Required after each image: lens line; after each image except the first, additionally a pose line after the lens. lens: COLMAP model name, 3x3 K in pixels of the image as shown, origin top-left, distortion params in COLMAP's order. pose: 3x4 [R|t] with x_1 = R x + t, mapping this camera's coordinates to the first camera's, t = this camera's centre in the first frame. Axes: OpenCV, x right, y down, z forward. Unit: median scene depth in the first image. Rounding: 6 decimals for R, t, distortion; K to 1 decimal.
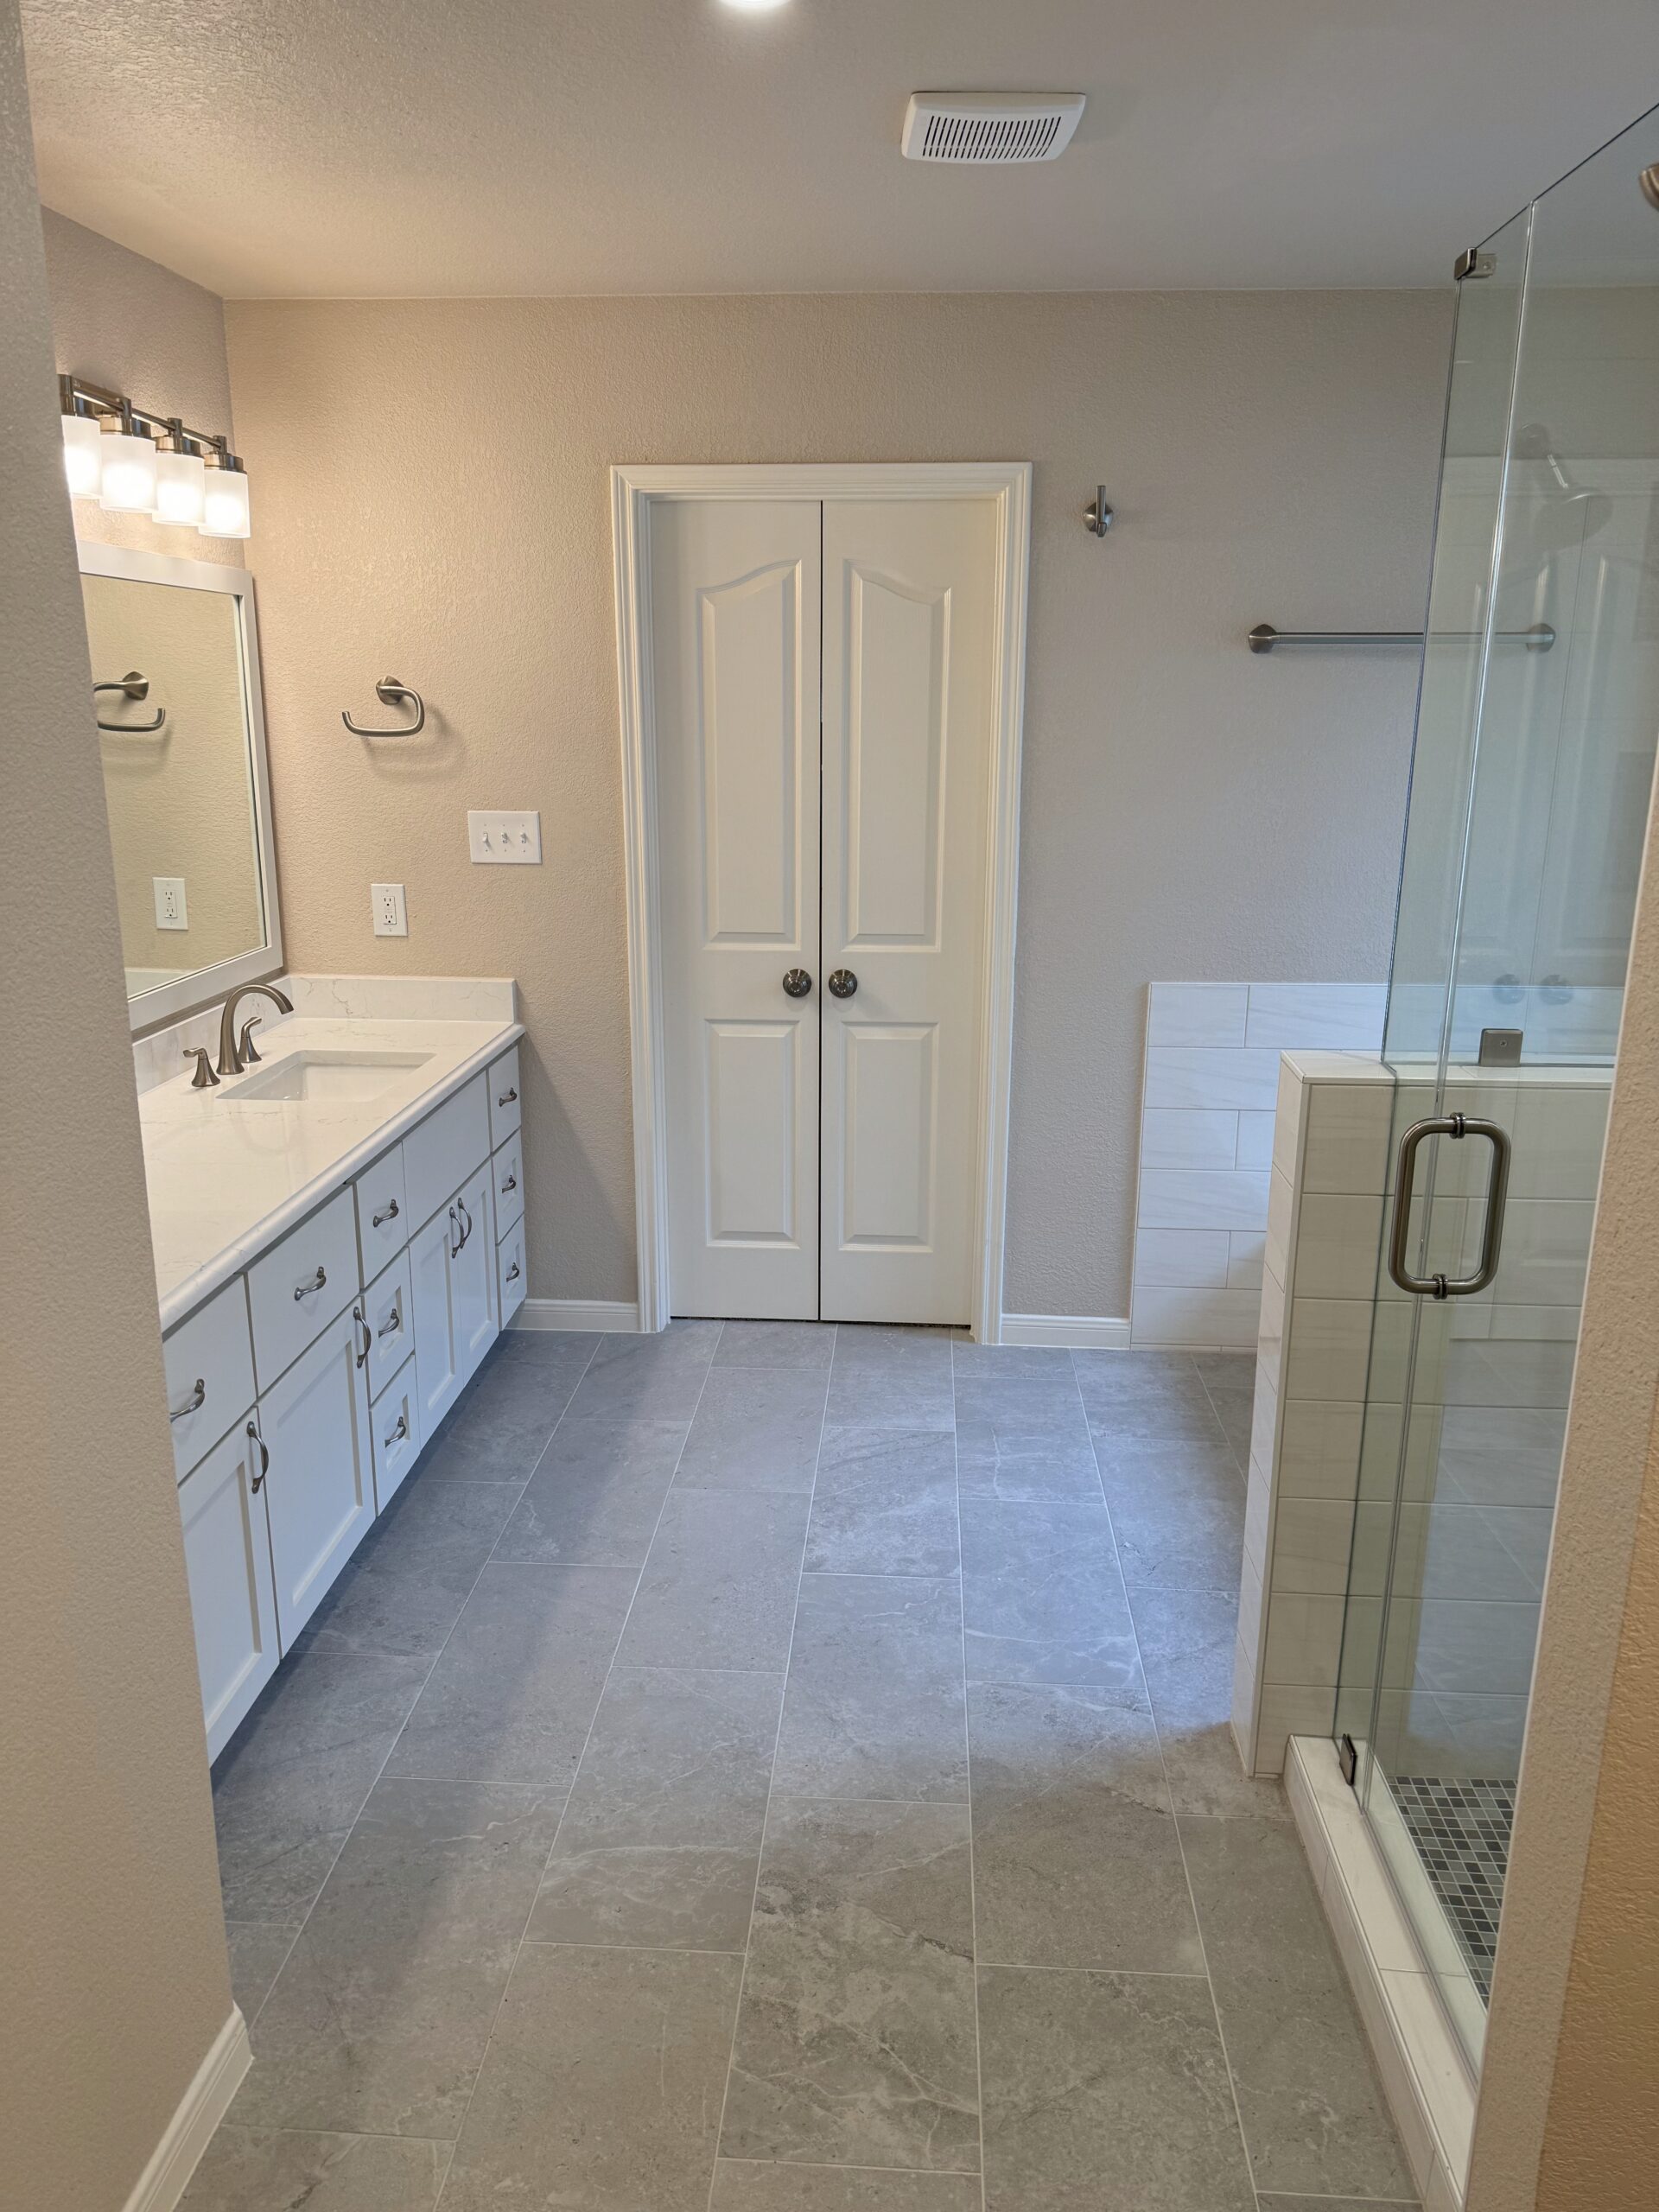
lens RADIAL K [[1553.9, 0, 841.2], [0, 1553.9, 1111.0], [0, 0, 1]] dist [0.075230, -0.111216]
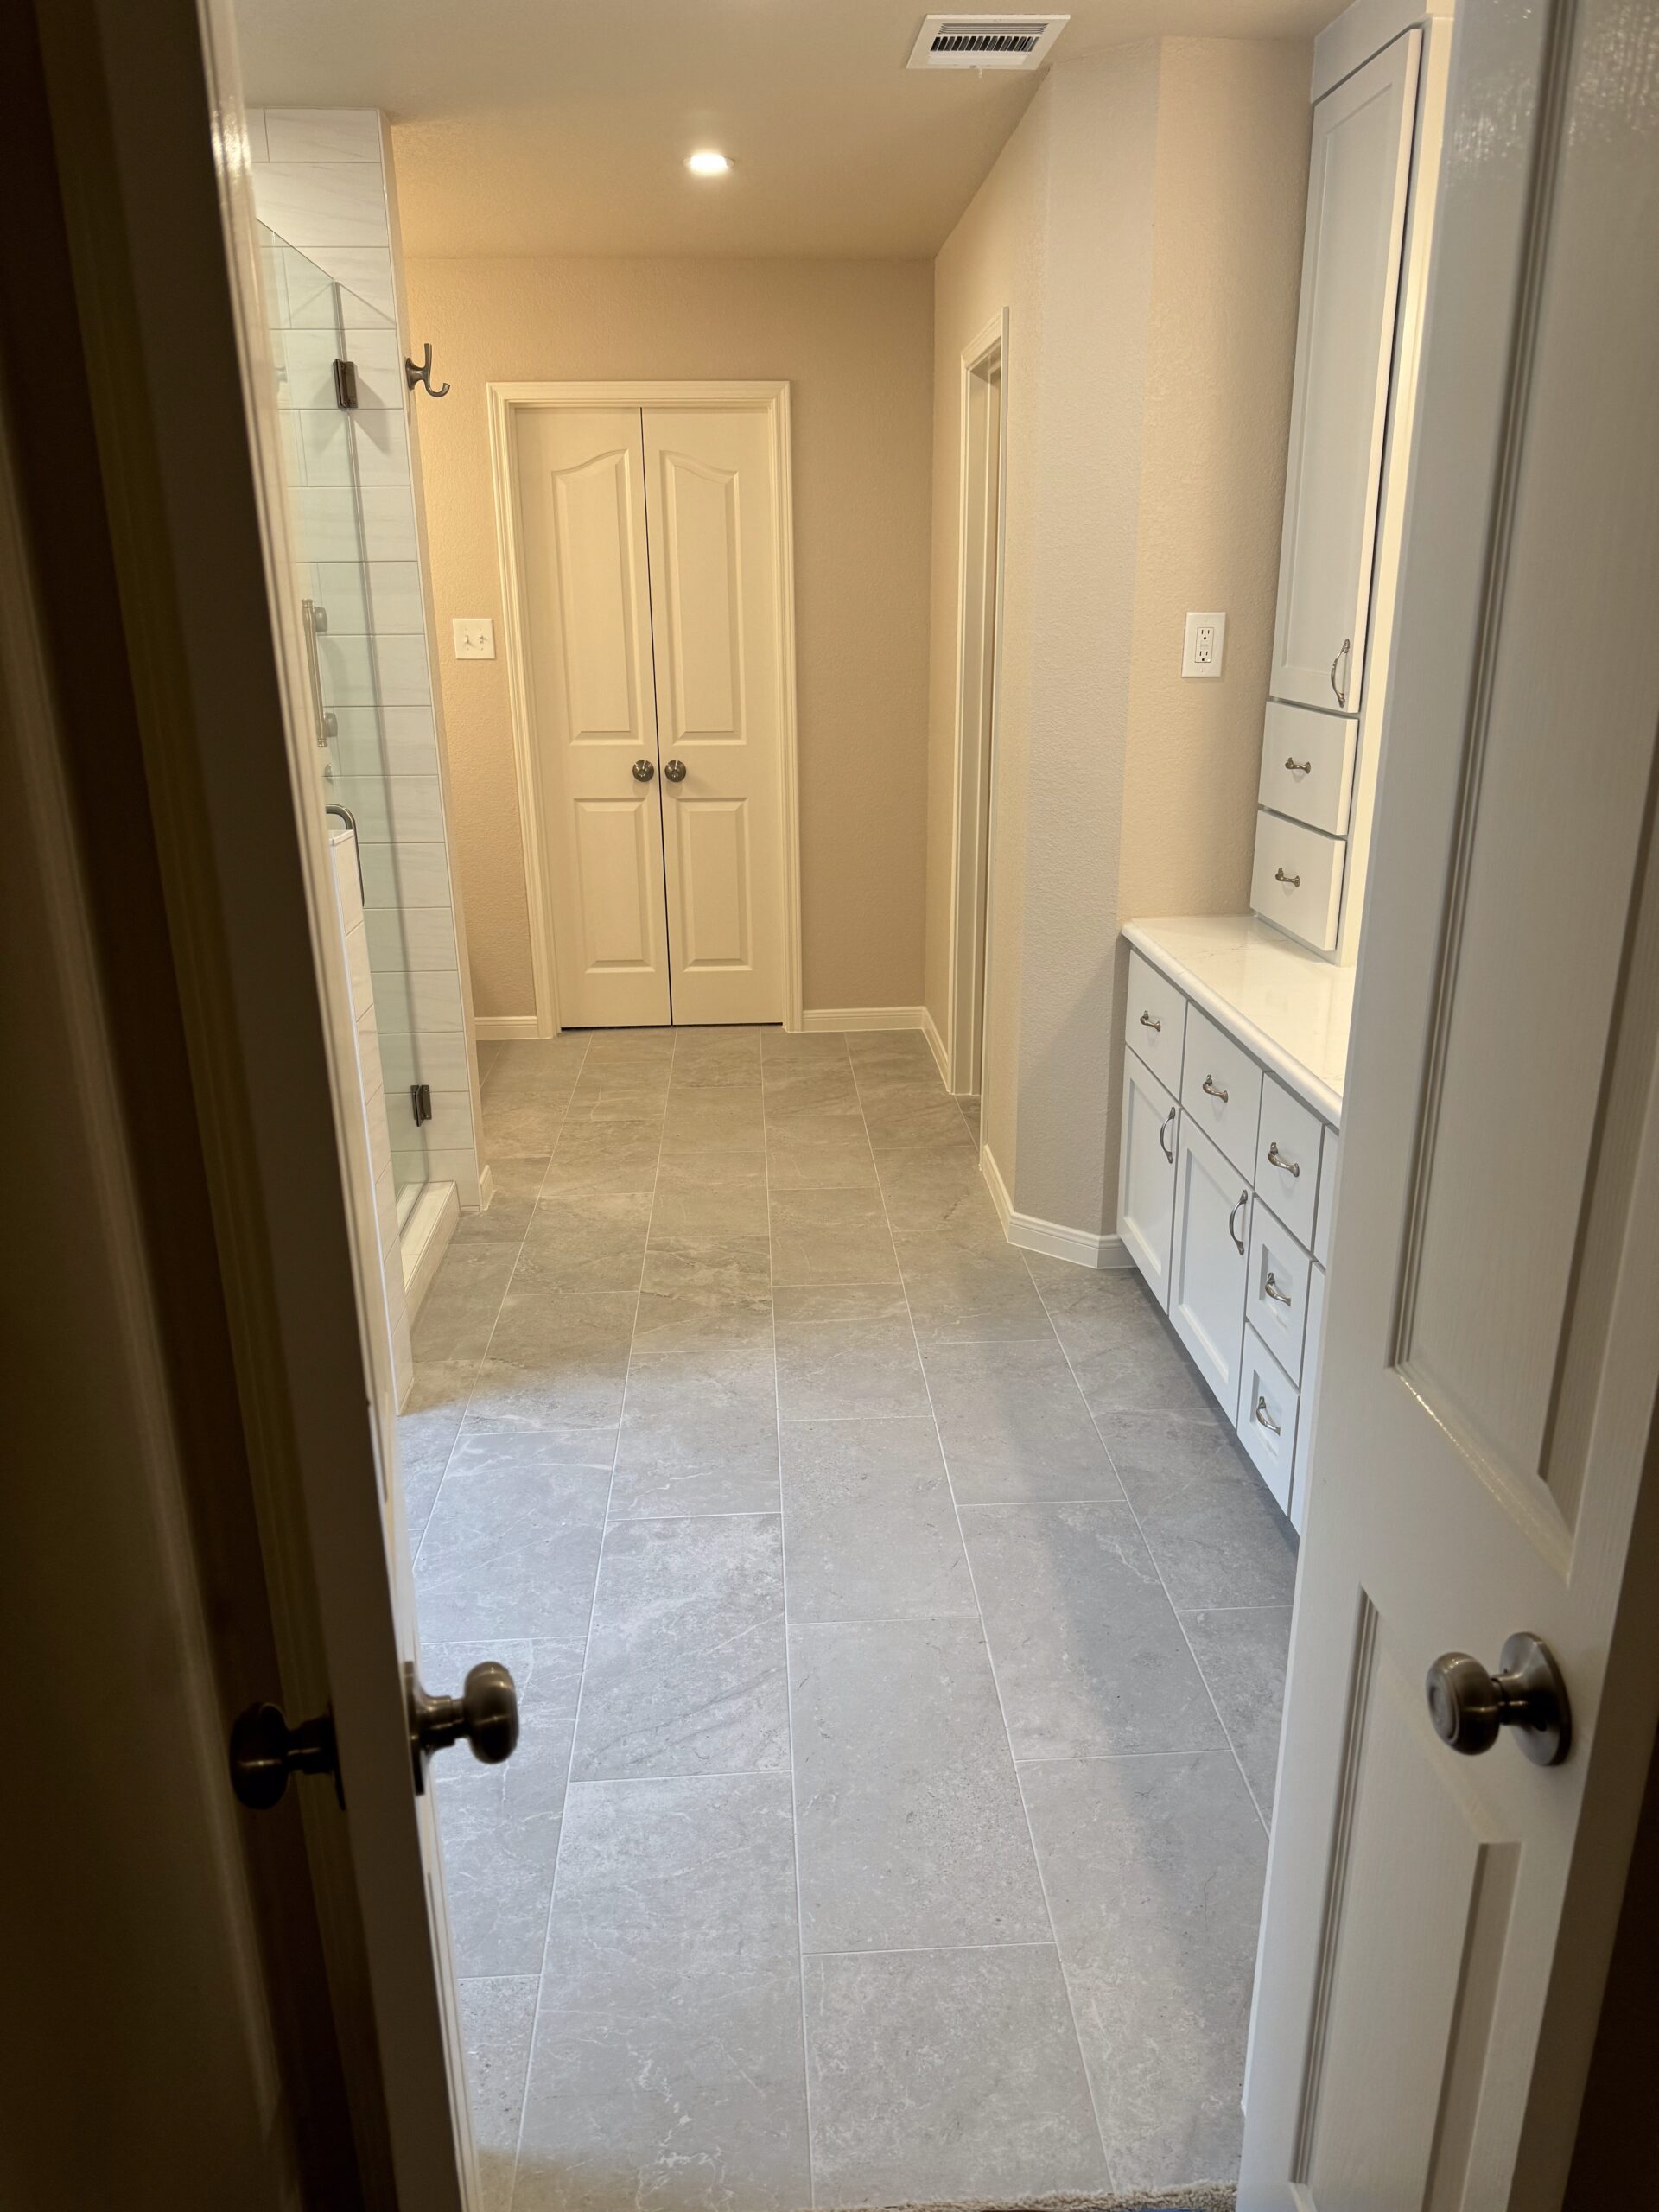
lens RADIAL K [[1553.9, 0, 841.2], [0, 1553.9, 1111.0], [0, 0, 1]] dist [0.075230, -0.111216]
pose [[-0.993313, 0.043246, -0.107045, 0.030279], [-0.023440, 0.832336, 0.553776, -0.447570], [0.113046, 0.552582, -0.825756, 1.794129]]
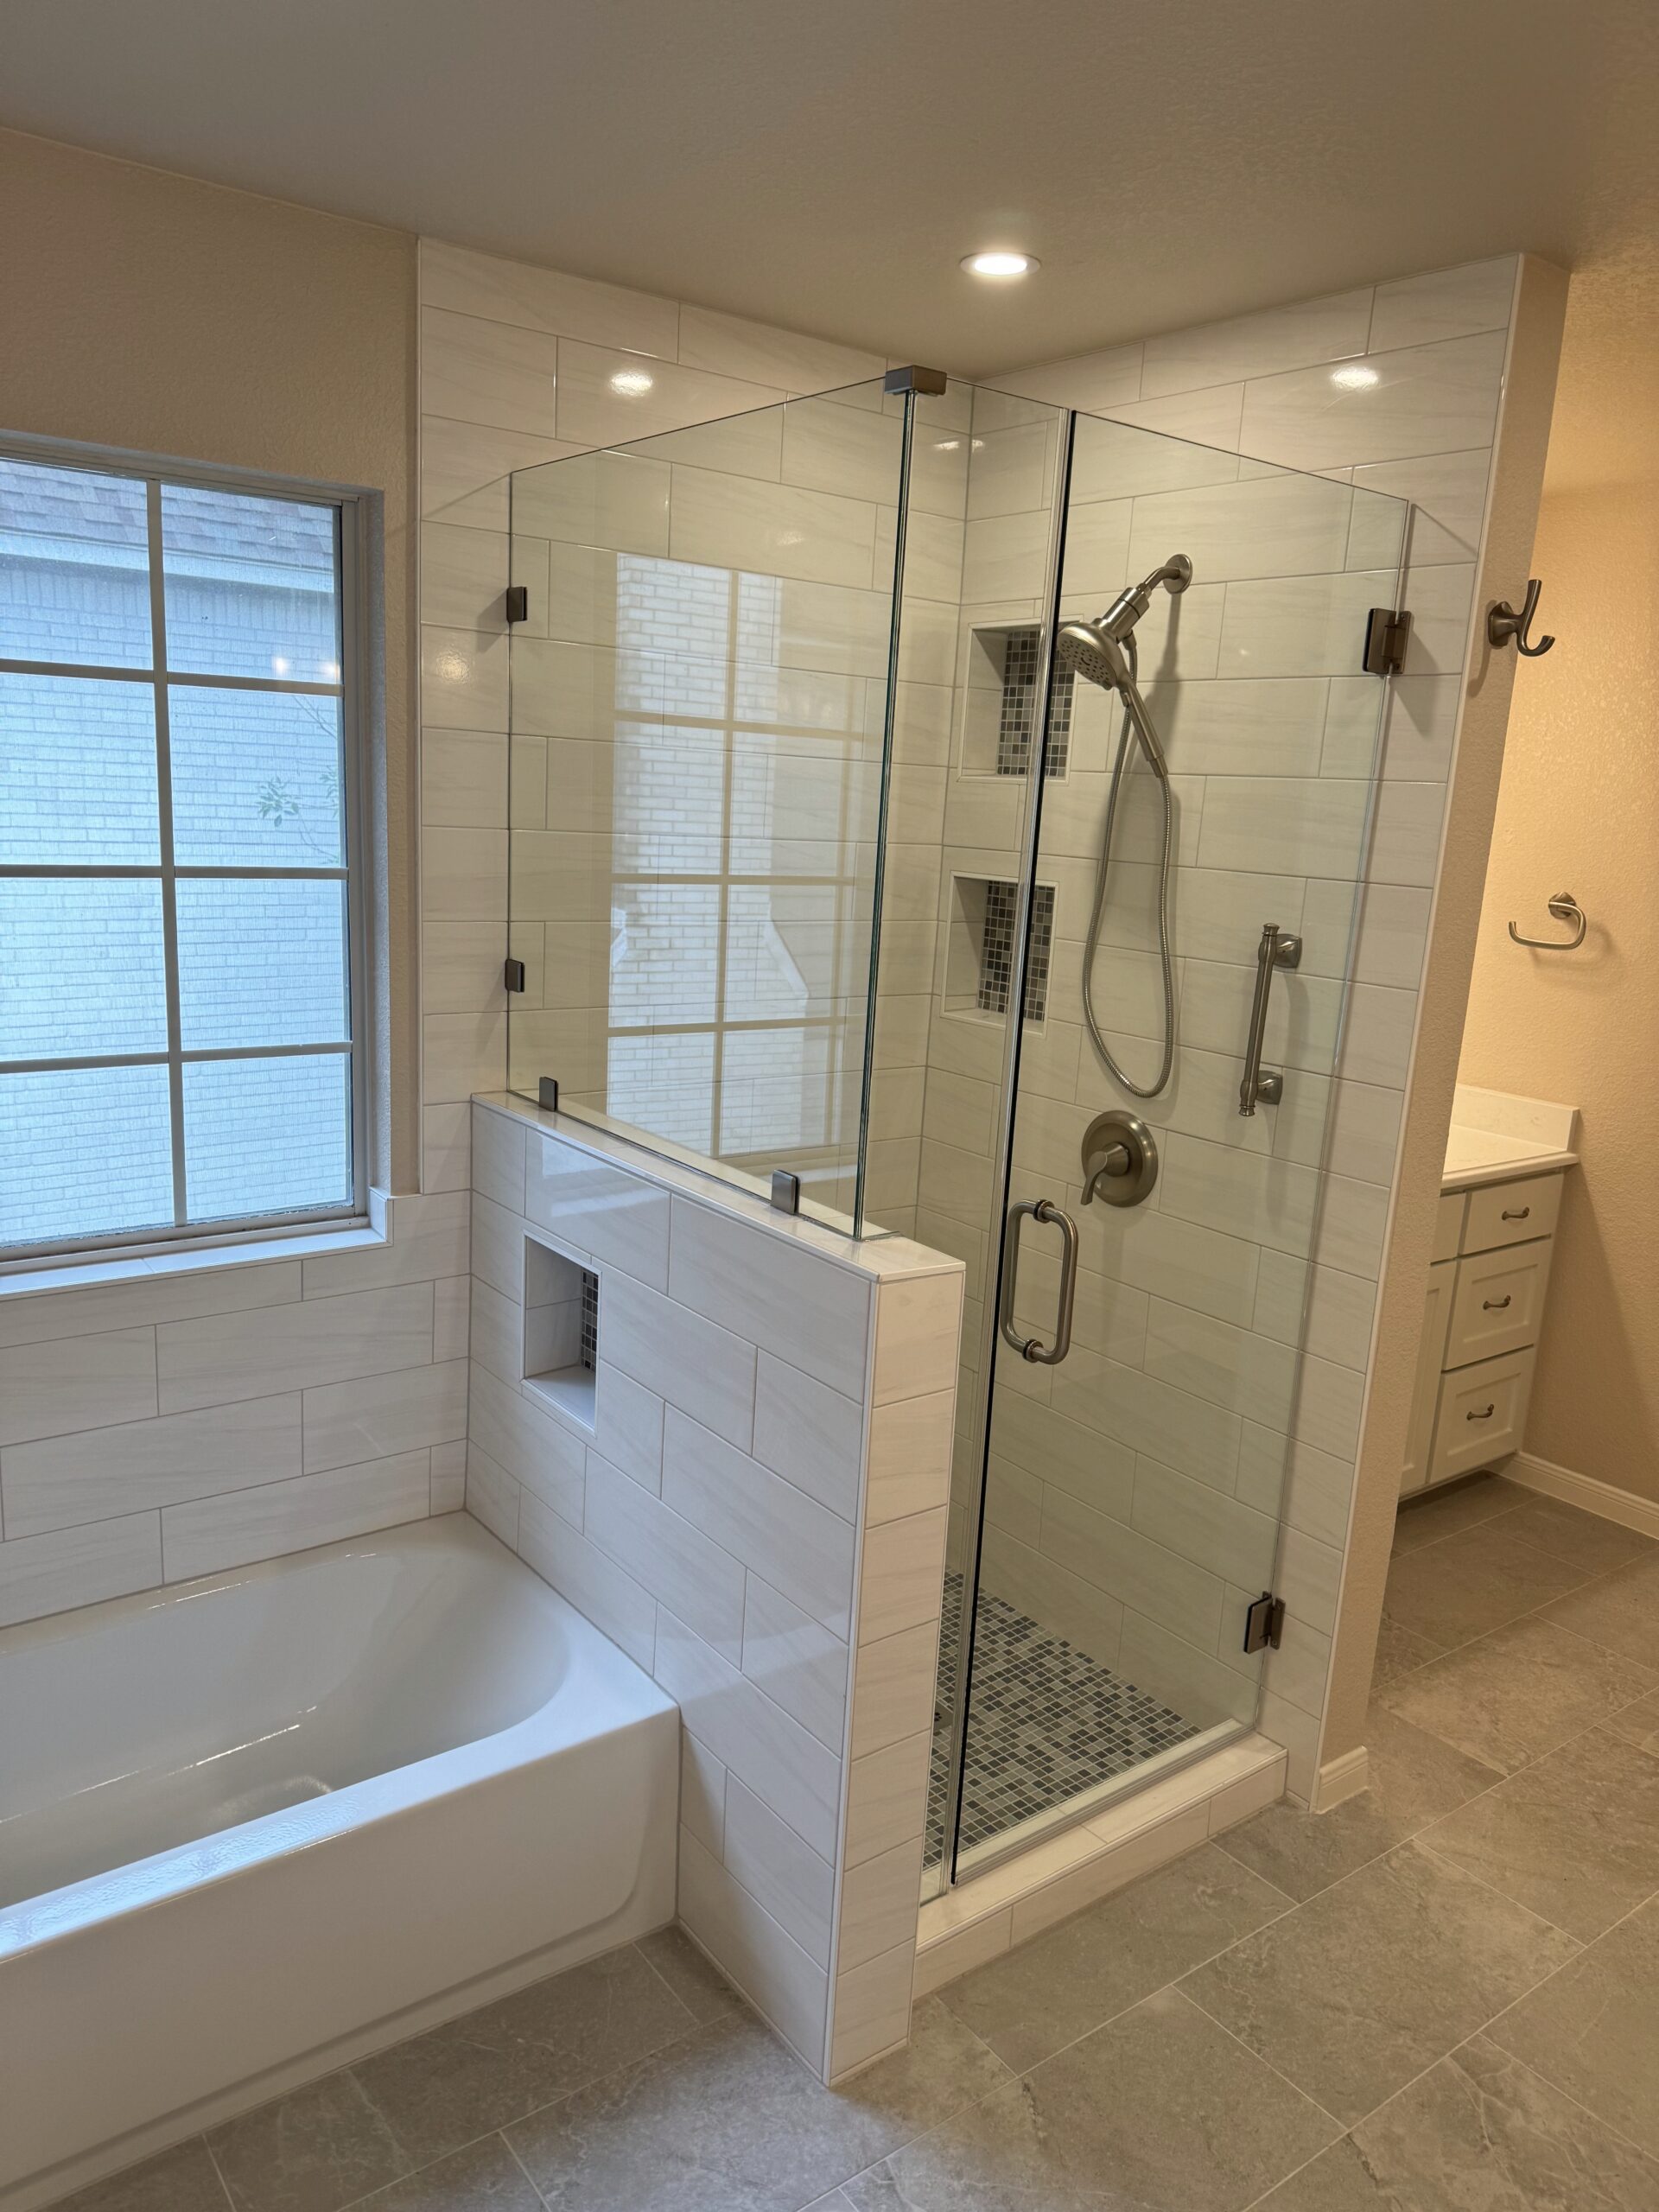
lens RADIAL K [[1572.8, 0, 819.7], [0, 1572.8, 1117.6], [0, 0, 1]] dist [0.022681, -0.020340]
pose [[-0.642362, -0.200145, 0.739806, -0.238486], [0.139391, 0.918688, 0.369571, -0.352922], [-0.753619, 0.340520, -0.562232, 1.223572]]
